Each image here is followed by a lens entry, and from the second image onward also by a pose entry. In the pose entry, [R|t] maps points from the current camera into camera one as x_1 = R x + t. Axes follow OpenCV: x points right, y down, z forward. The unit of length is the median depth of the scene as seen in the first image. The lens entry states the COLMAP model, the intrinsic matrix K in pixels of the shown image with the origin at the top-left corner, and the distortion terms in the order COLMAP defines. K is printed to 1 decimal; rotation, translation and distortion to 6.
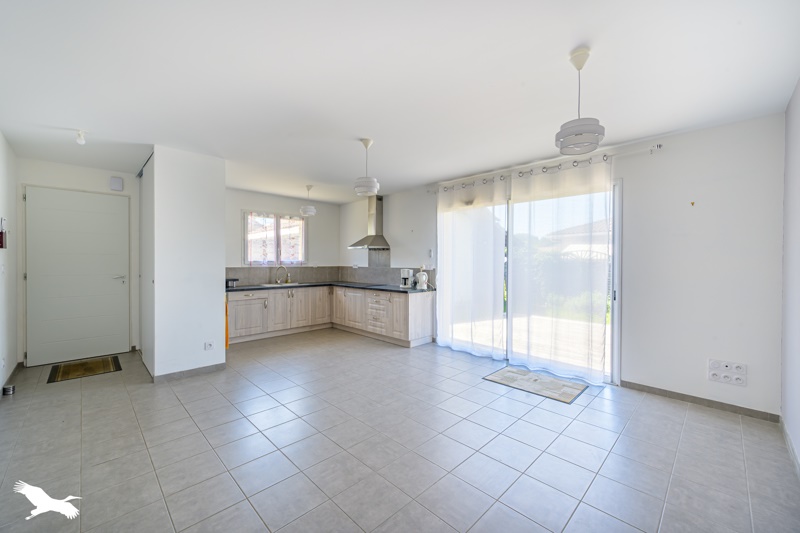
lens RADIAL K [[316.7, 0, 399.4], [0, 316.7, 263.4], [0, 0, 1]] dist [-0.000950, 0.000301]
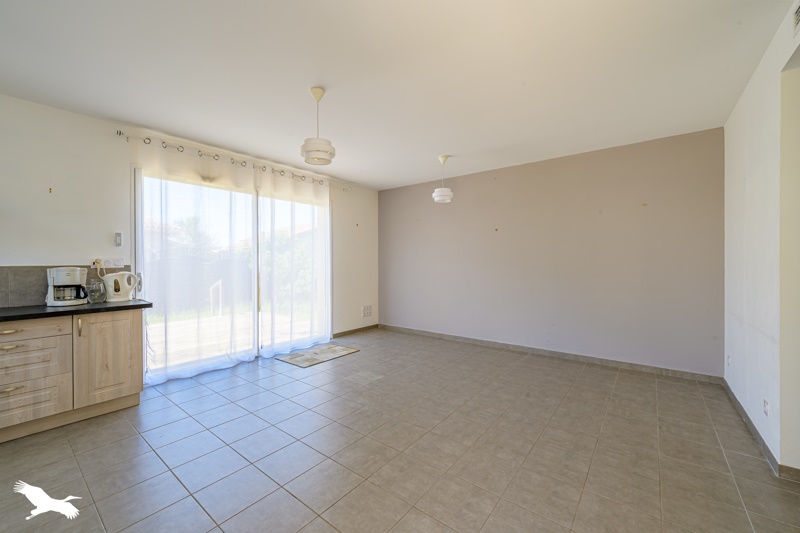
lens RADIAL K [[319.7, 0, 399.0], [0, 319.7, 263.7], [0, 0, 1]] dist [0.001060, 0.000340]
pose [[-0.117839, -0.010369, 0.992979, -0.501338], [0.008022, 0.999903, 0.011393, 0.009857], [-0.993000, 0.009308, -0.117745, 0.508608]]
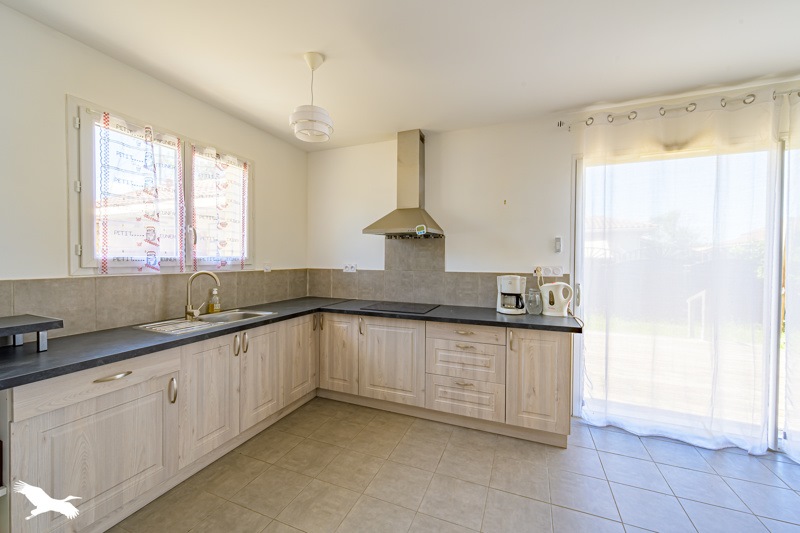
lens RADIAL K [[316.7, 0, 399.4], [0, 316.7, 263.4], [0, 0, 1]] dist [-0.000950, 0.000301]
pose [[0.920375, -0.003737, 0.391018, -0.314269], [-0.000256, 0.999948, 0.010160, -0.005927], [-0.391036, -0.009451, 0.920327, 0.569551]]
